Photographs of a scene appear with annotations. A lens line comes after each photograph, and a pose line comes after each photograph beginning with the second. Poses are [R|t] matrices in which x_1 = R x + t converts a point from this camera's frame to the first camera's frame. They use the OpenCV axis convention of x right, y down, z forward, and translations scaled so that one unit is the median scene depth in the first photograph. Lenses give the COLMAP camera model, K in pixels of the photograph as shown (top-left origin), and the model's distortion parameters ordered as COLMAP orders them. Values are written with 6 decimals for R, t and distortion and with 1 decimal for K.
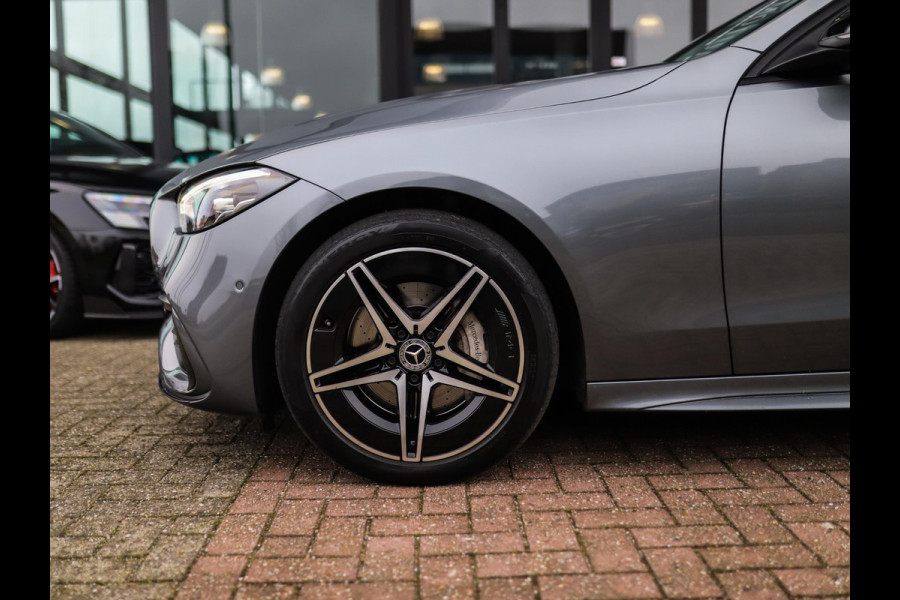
lens RADIAL K [[1138.7, 0, 446.6], [0, 1138.7, 303.6], [0, 0, 1]] dist [-0.006946, 0.015071]
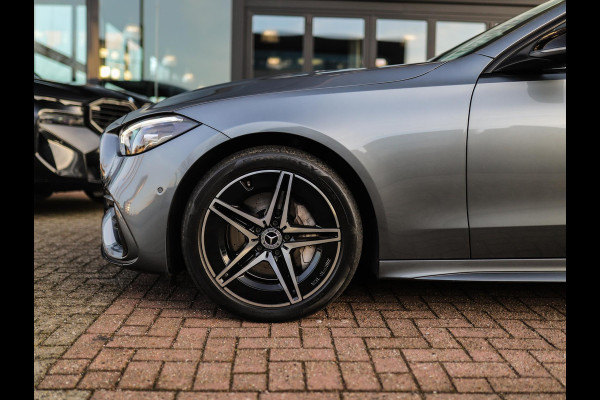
lens RADIAL K [[604.5, 0, 299.2], [0, 604.5, 238.6], [0, 0, 1]] dist [-0.003197, -0.003820]
pose [[0.992508, 0.025167, 0.119558, -0.088332], [-0.031672, 0.998102, 0.052822, -0.001574], [-0.118002, -0.056213, 0.991421, 0.158568]]
